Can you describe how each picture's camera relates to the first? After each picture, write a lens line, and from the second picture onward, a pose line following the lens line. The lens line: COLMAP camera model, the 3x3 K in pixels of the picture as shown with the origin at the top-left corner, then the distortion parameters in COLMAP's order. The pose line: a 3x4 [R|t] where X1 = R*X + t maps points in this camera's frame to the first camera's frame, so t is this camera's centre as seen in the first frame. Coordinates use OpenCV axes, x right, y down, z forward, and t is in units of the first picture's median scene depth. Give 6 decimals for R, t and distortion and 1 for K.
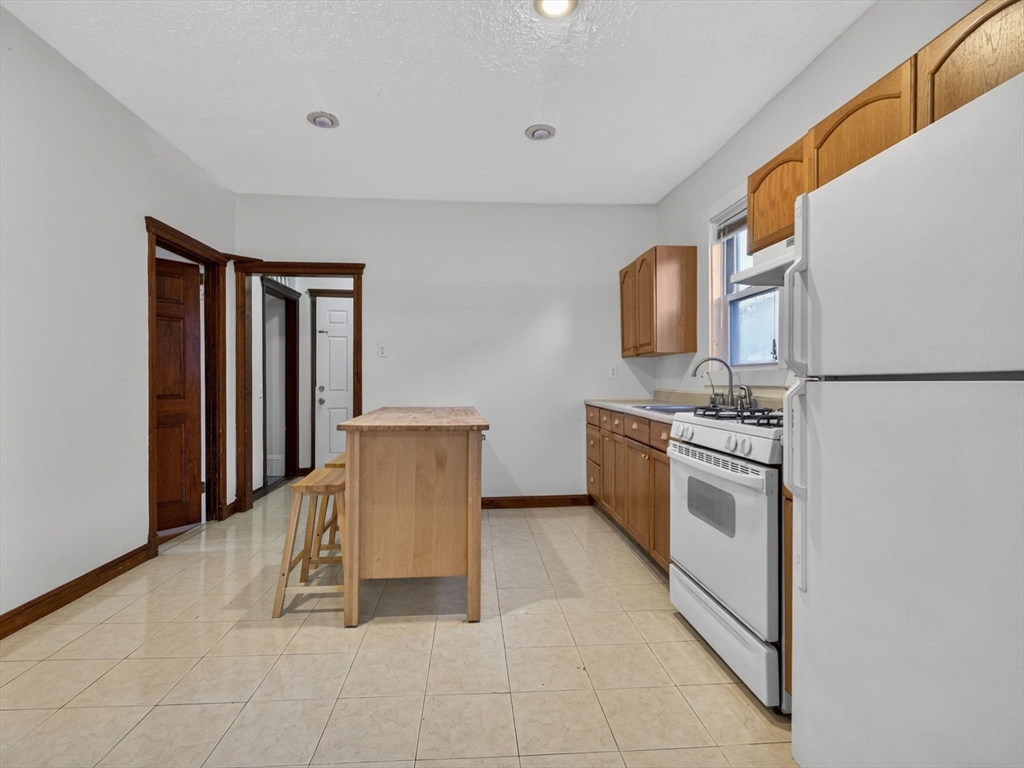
lens RADIAL K [[484.6, 0, 513.8], [0, 484.6, 382.0], [0, 0, 1]] dist [0.003404, 0.000217]
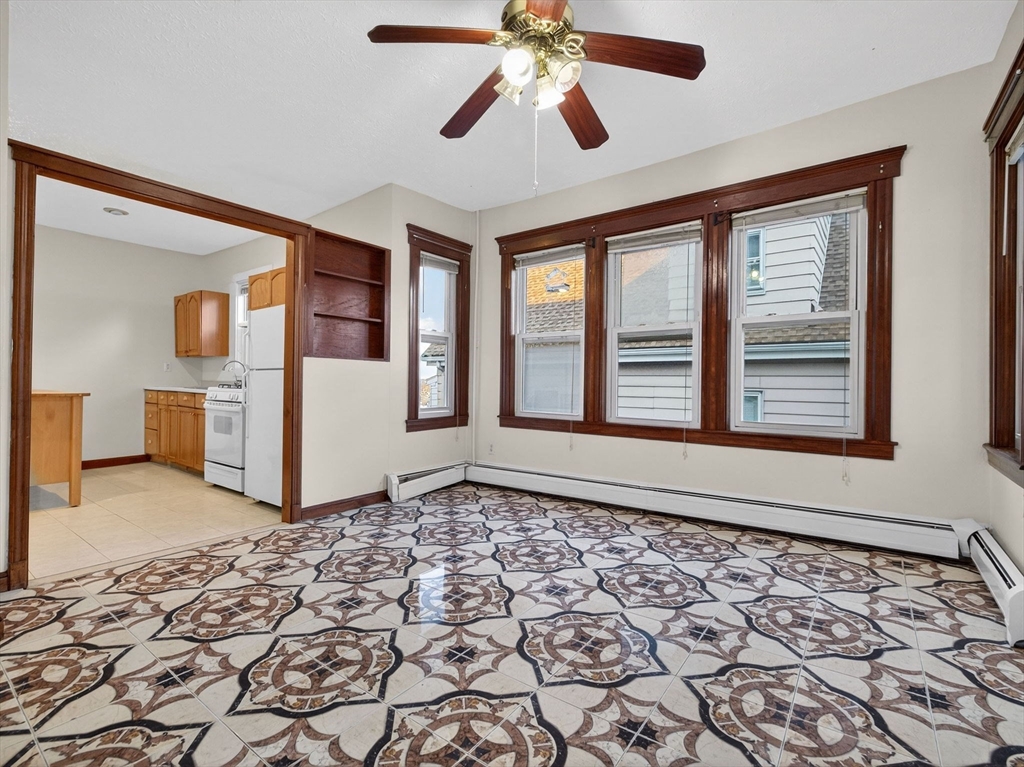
lens RADIAL K [[486.8, 0, 508.6], [0, 486.8, 386.9], [0, 0, 1]] dist [0.006652, 0.000512]
pose [[0.675670, 0.005645, 0.737182, -0.256133], [-0.010840, 0.999939, 0.002279, 0.033525], [-0.737124, -0.009531, 0.675690, -1.029841]]
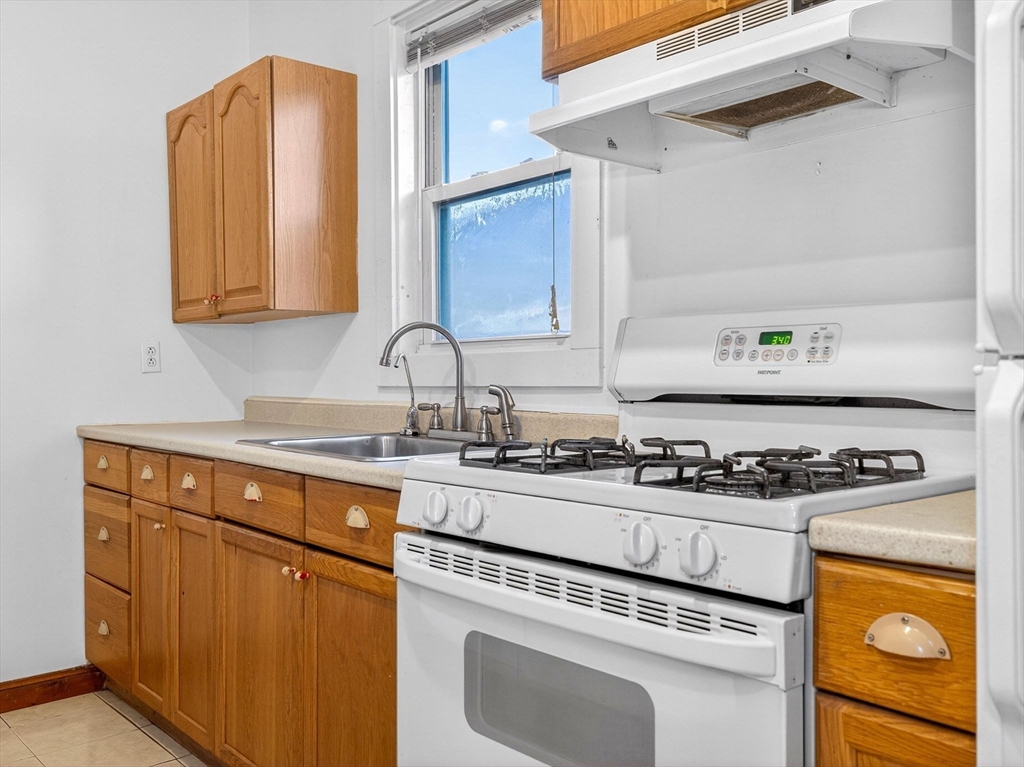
lens RADIAL K [[927.9, 0, 470.1], [0, 927.9, 384.1], [0, 0, 1]] dist [0.004862, 0.000000]
pose [[0.826124, -0.004982, 0.563466, -0.023724], [0.004355, 0.999987, 0.002457, 0.003265], [-0.563471, 0.000425, 0.826135, 0.284023]]
